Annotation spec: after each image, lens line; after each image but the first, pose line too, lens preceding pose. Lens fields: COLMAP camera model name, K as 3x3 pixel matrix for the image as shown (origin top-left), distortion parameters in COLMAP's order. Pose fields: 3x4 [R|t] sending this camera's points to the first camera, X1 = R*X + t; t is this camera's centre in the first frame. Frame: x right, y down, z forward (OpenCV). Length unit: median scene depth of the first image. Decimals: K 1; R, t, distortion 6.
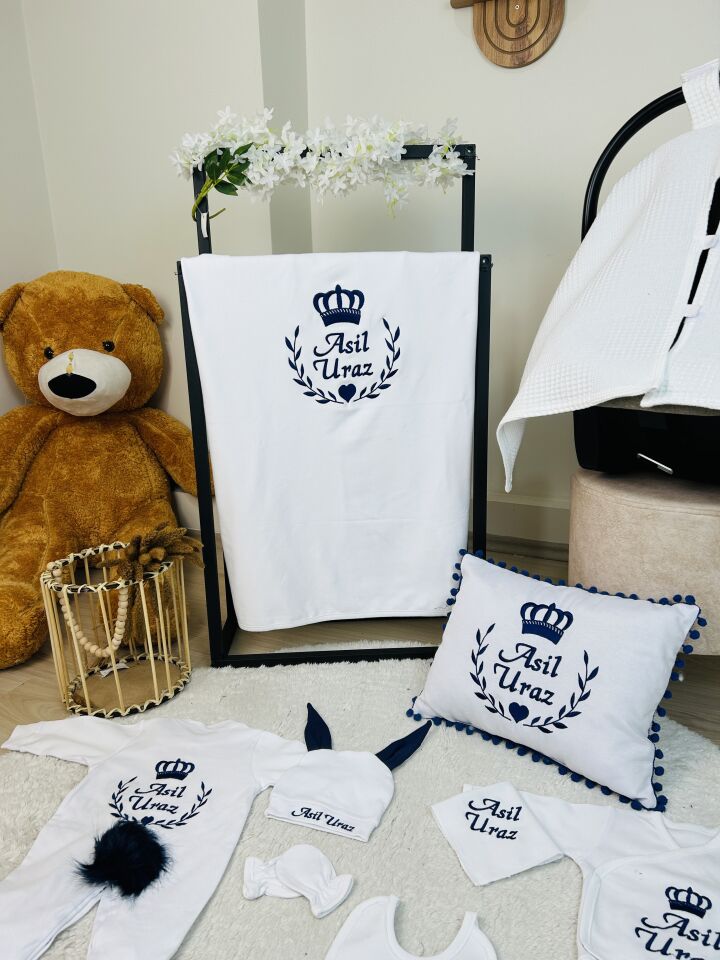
lens RADIAL K [[733.4, 0, 355.5], [0, 733.4, 481.9], [0, 0, 1]] dist [0.000758, -0.005776]
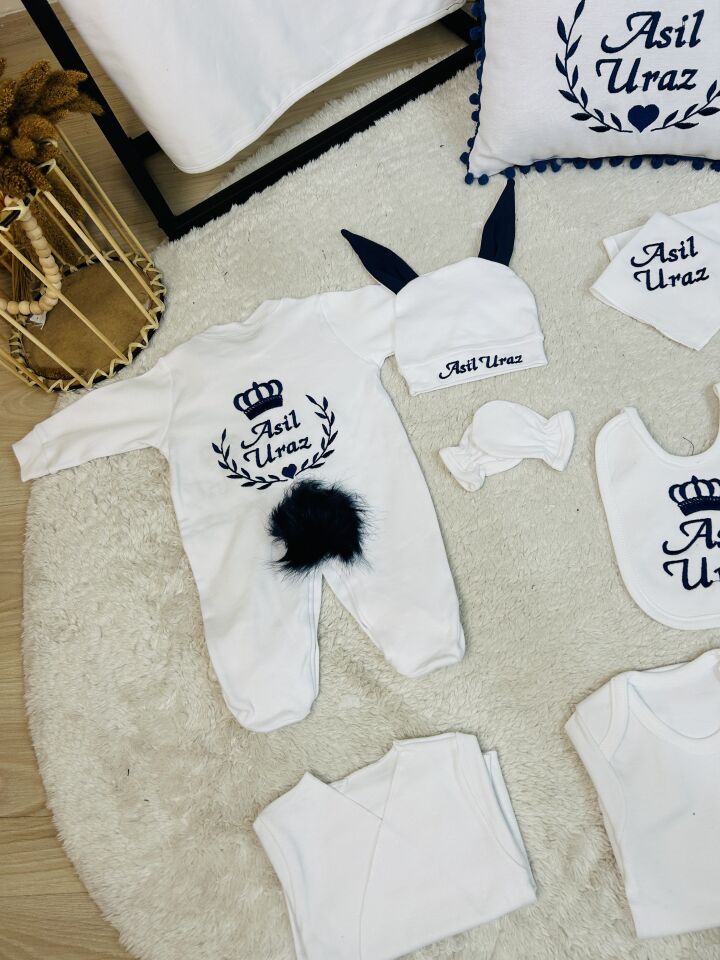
lens RADIAL K [[714.0, 0, 356.0], [0, 714.0, 480.7], [0, 0, 1]] dist [0.051413, -0.059705]
pose [[0.866611, -0.495127, 0.061932, -0.251716], [0.299155, 0.614875, 0.729681, -0.076122], [-0.399365, -0.613822, 0.680977, 0.393888]]
